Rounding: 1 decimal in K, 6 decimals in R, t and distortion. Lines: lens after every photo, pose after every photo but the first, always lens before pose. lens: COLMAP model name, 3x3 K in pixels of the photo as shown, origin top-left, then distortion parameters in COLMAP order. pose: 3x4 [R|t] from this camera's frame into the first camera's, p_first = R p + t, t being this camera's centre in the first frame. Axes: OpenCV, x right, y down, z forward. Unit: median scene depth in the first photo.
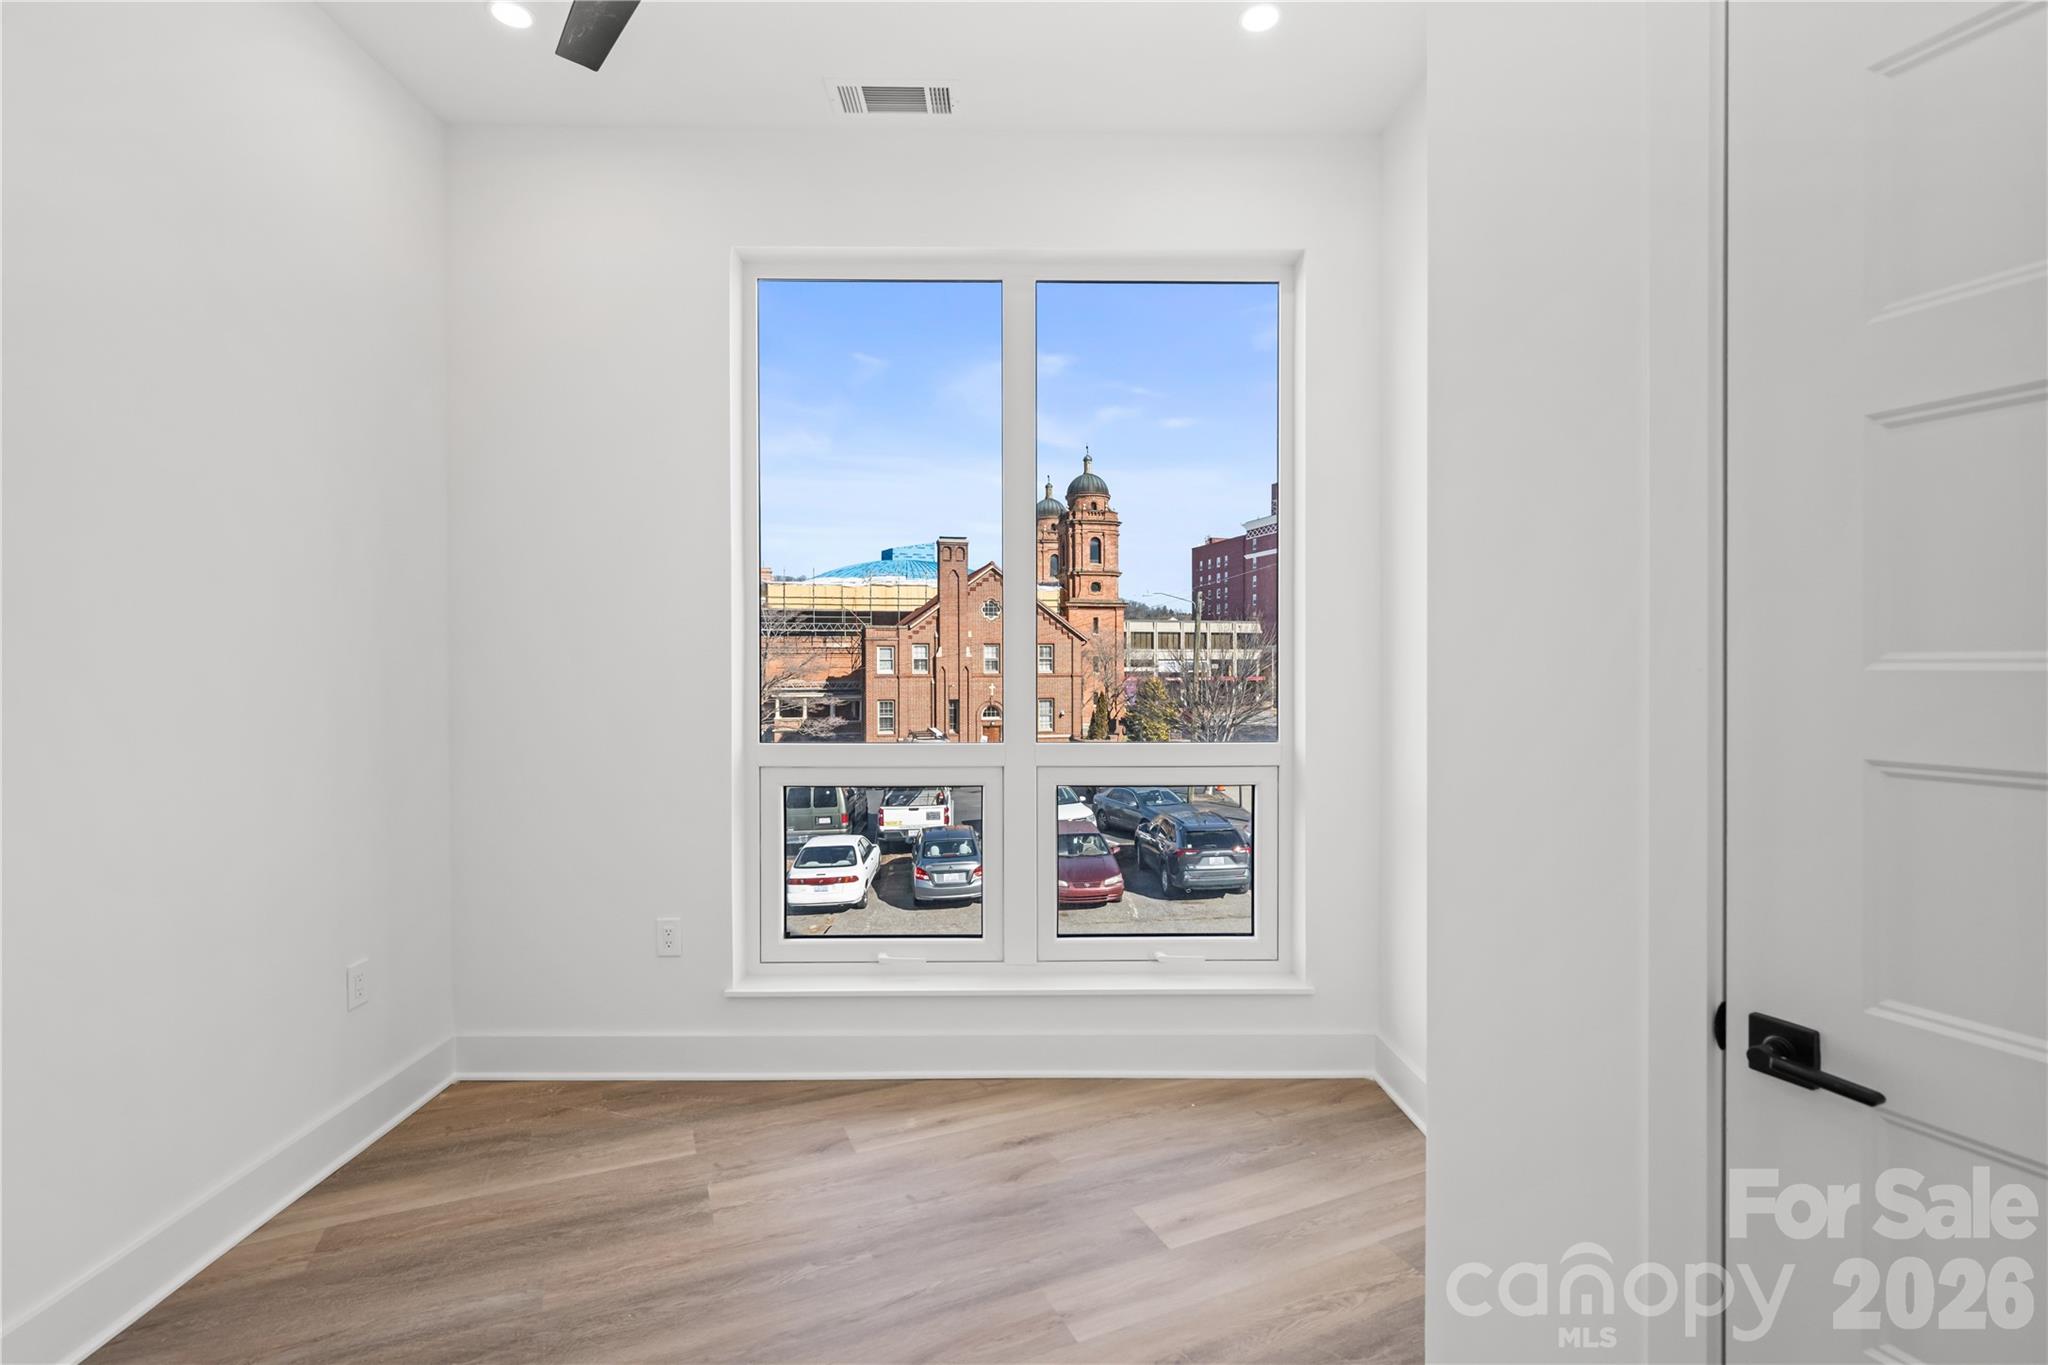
lens RADIAL K [[919.0, 0, 1088.2], [0, 919.0, 663.5], [0, 0, 1]] dist [0.001269, 0.000442]
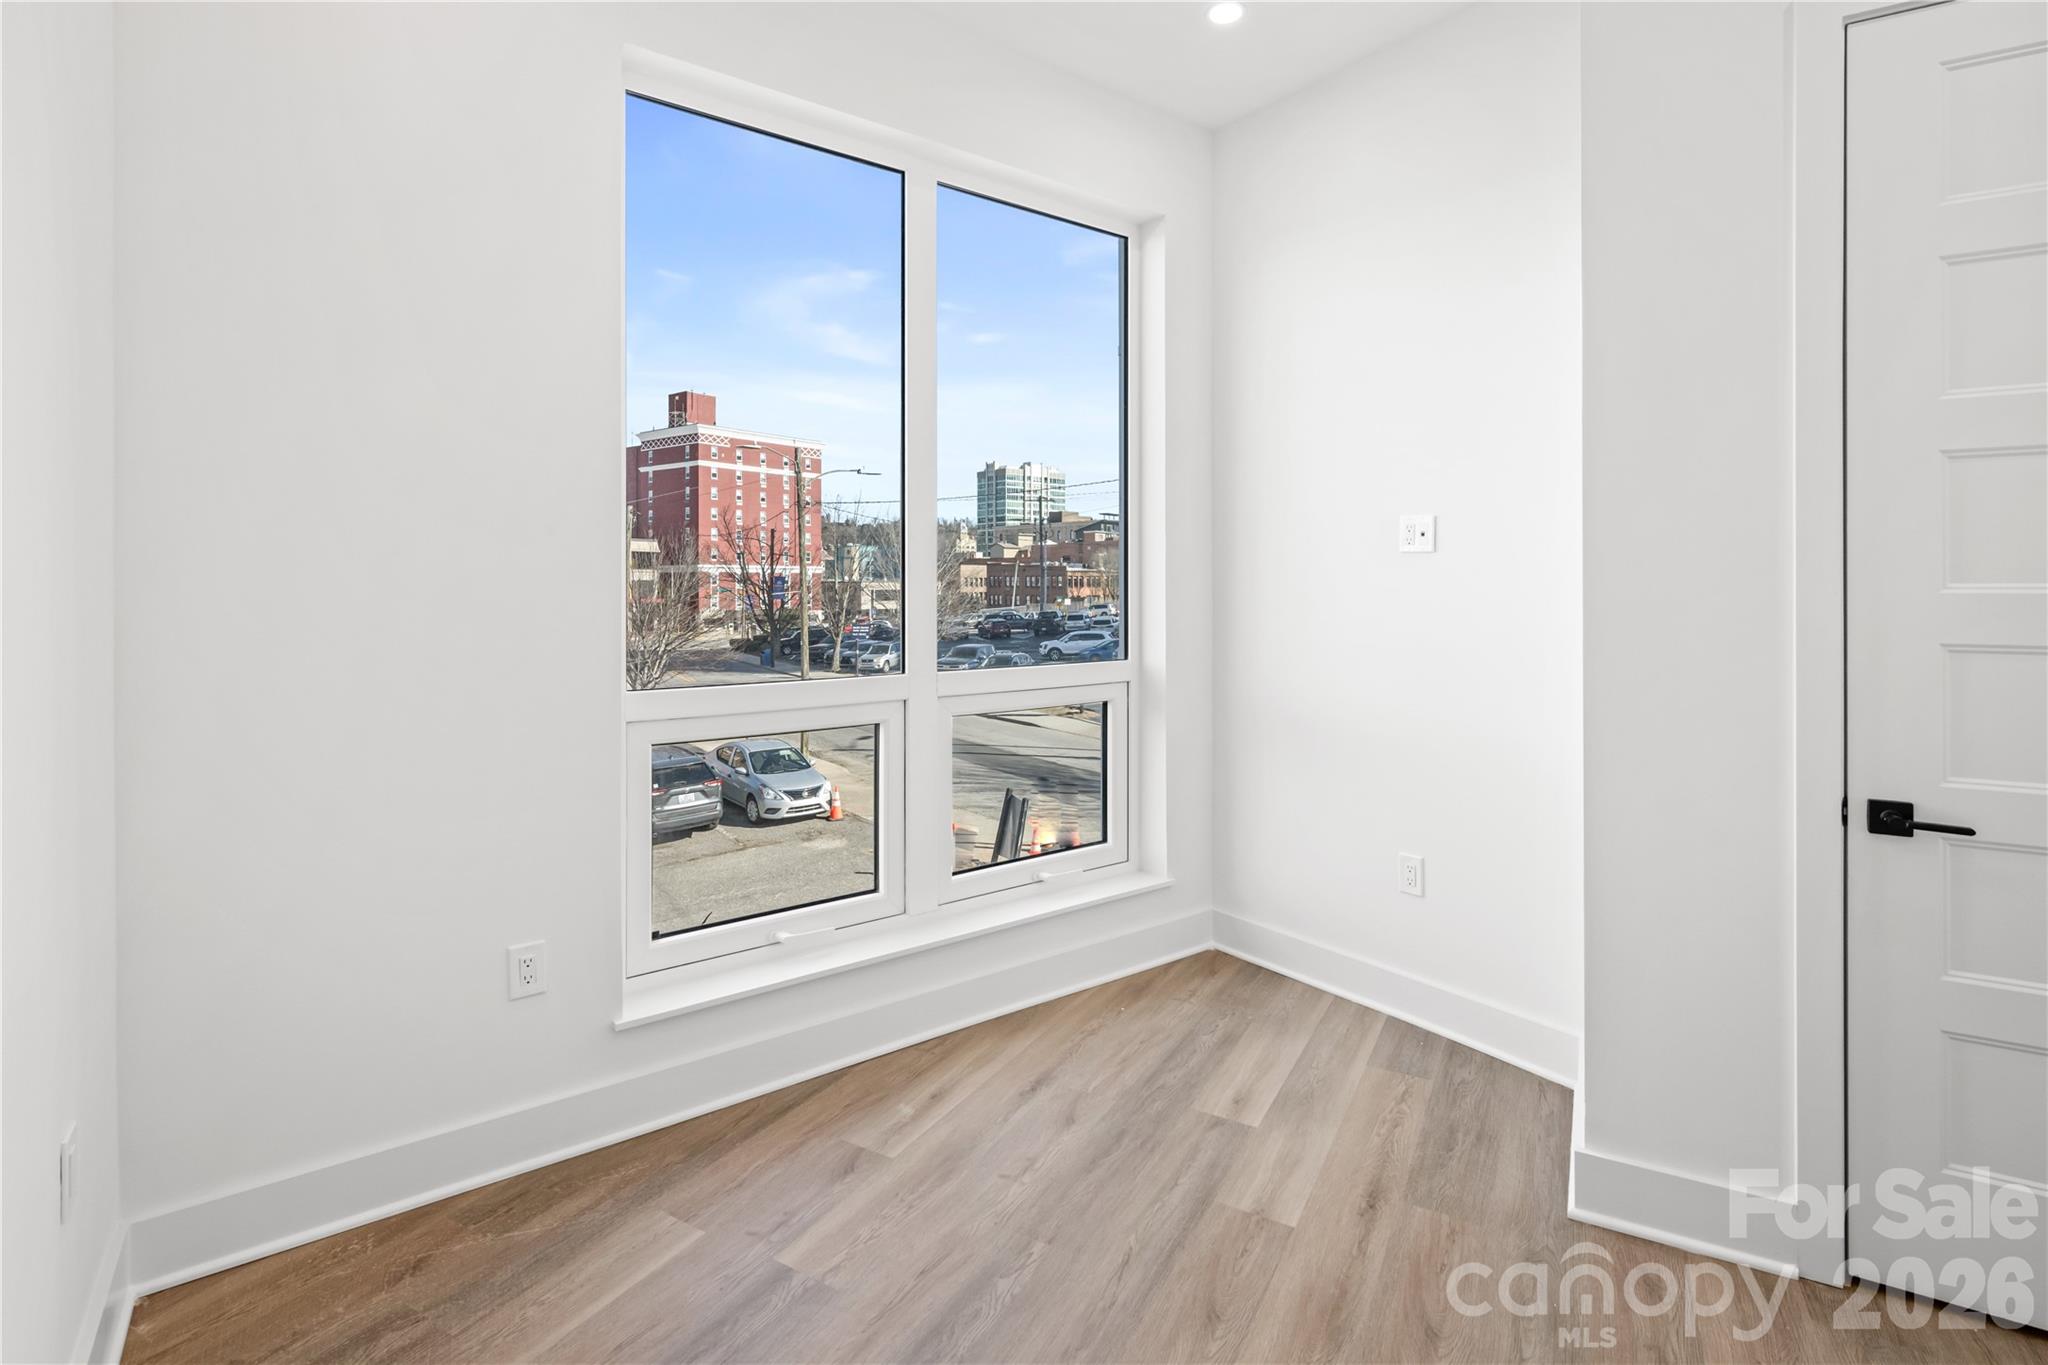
lens RADIAL K [[919.0, 0, 1047.9], [0, 919.0, 575.5], [0, 0, 1]] dist [0.001269, 0.000442]
pose [[0.821301, 0.006121, 0.570463, -0.568060], [-0.000388, 0.999948, -0.010172, -0.003113], [-0.570496, 0.008133, 0.821260, 0.187440]]
